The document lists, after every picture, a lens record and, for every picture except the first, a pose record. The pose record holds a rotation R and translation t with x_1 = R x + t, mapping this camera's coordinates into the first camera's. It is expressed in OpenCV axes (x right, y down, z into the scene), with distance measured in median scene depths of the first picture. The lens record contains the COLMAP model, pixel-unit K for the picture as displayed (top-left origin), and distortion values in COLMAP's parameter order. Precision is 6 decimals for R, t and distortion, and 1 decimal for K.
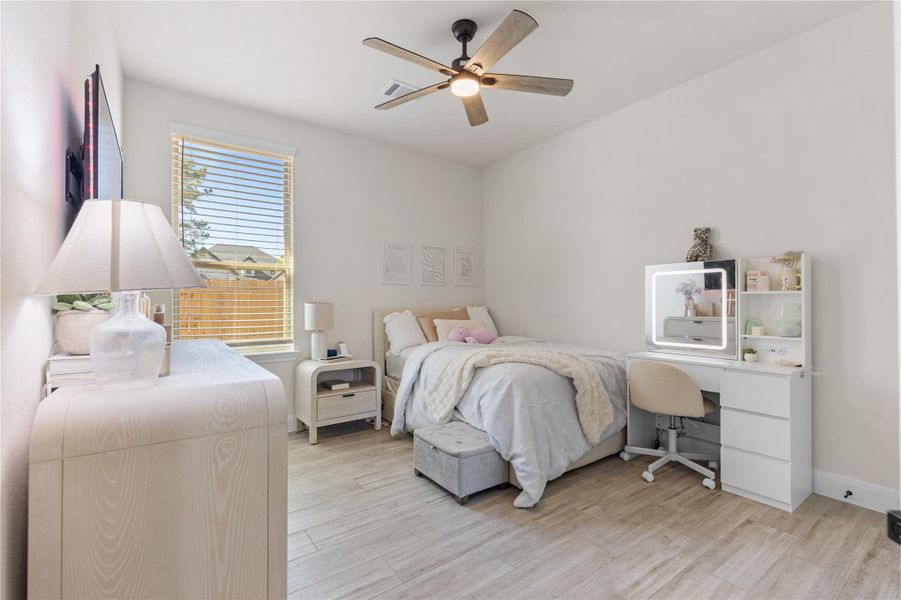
lens RADIAL K [[412.0, 0, 451.7], [0, 412.0, 298.2], [0, 0, 1]] dist [-0.001770, 0.001759]
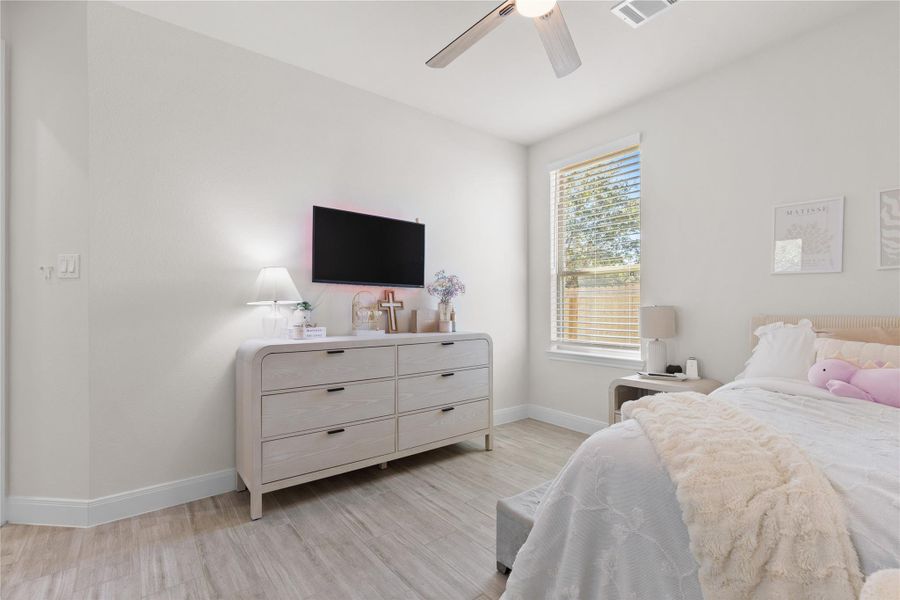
lens RADIAL K [[411.6, 0, 450.5], [0, 411.6, 306.0], [0, 0, 1]] dist [-0.001770, 0.001759]
pose [[0.033658, 0.001486, -0.999432, 0.498353], [0.005373, 0.999984, 0.001668, 0.008950], [0.999419, -0.005426, 0.033649, 0.570253]]
